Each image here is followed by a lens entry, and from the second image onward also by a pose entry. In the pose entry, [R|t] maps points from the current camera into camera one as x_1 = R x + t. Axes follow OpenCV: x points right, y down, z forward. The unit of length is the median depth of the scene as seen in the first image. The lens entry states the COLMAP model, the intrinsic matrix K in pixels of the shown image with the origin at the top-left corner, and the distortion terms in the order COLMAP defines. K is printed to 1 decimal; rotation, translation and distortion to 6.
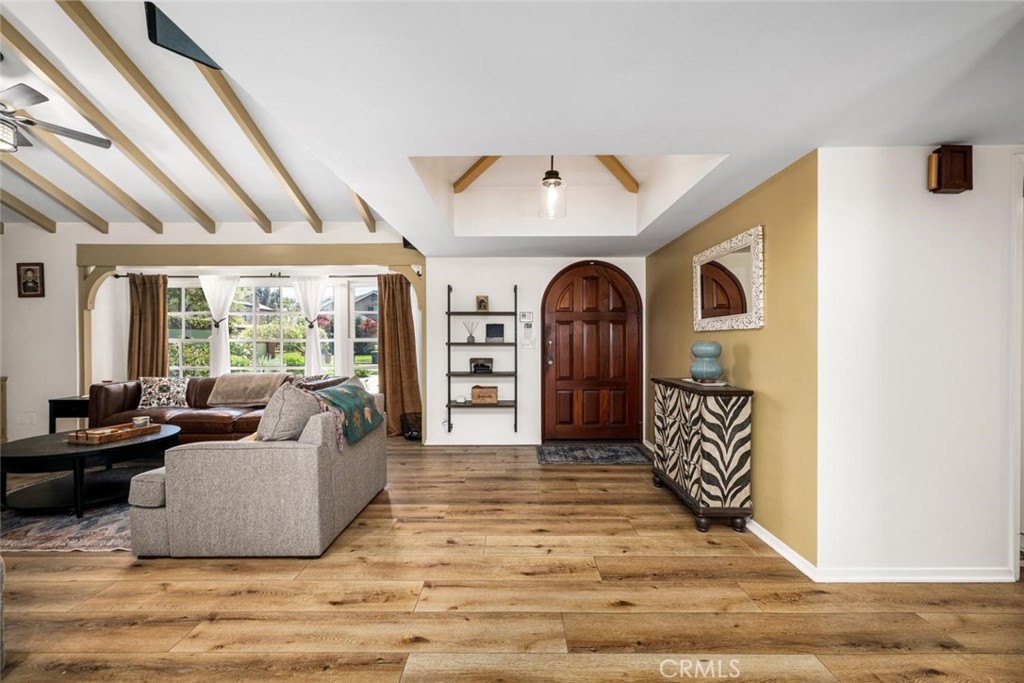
lens RADIAL K [[413.5, 0, 511.4], [0, 413.5, 347.9], [0, 0, 1]] dist [-0.001392, -0.000229]
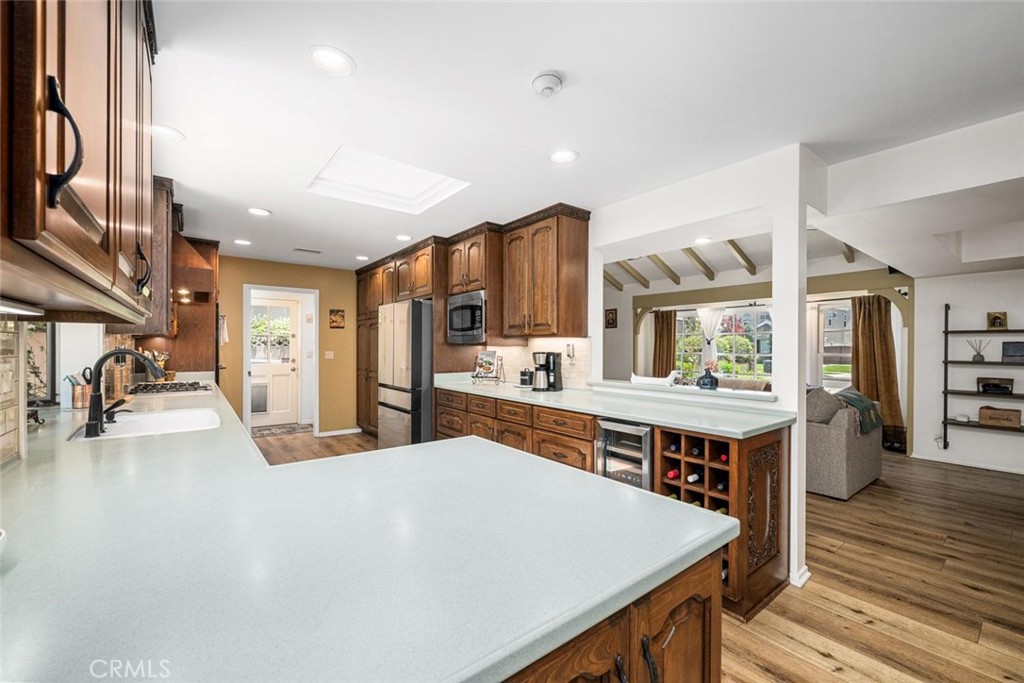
lens RADIAL K [[413.5, 0, 511.4], [0, 413.5, 347.9], [0, 0, 1]] dist [-0.001392, -0.000229]
pose [[0.615336, 0.007018, -0.788233, -0.009232], [-0.020353, 0.999768, -0.006987, -0.015137], [0.788002, 0.020343, 0.615337, -0.455903]]
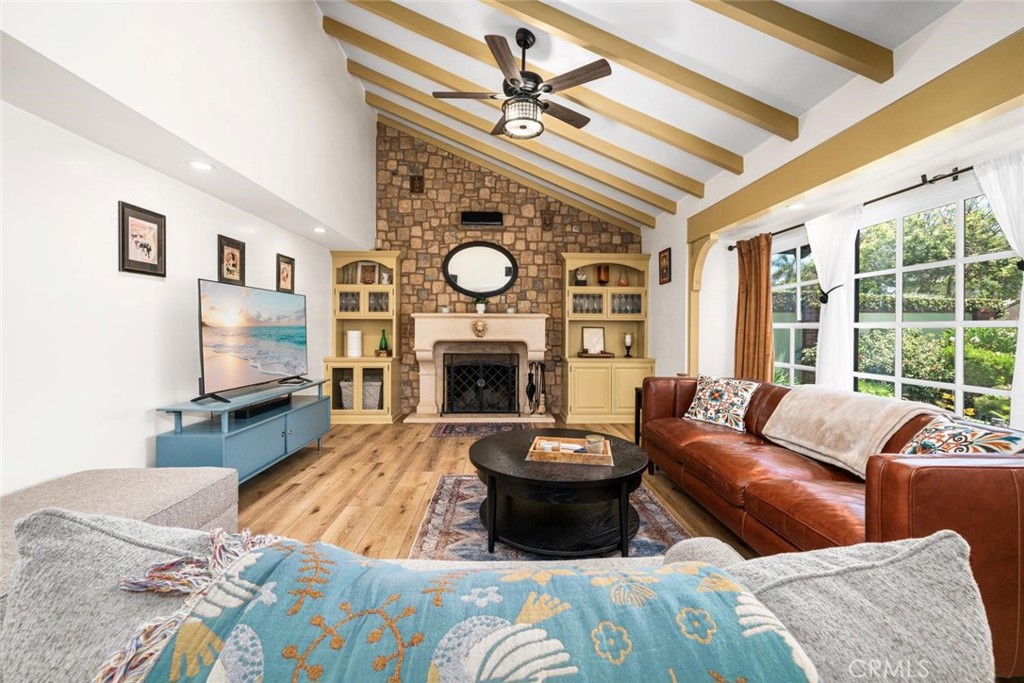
lens RADIAL K [[410.3, 0, 512.2], [0, 410.3, 327.6], [0, 0, 1]] dist [-0.000542, -0.000083]
pose [[0.039541, 0.002910, -0.999214, -0.166938], [-0.022284, 0.999750, 0.002030, -0.006339], [0.998969, 0.022186, 0.039596, 0.594688]]
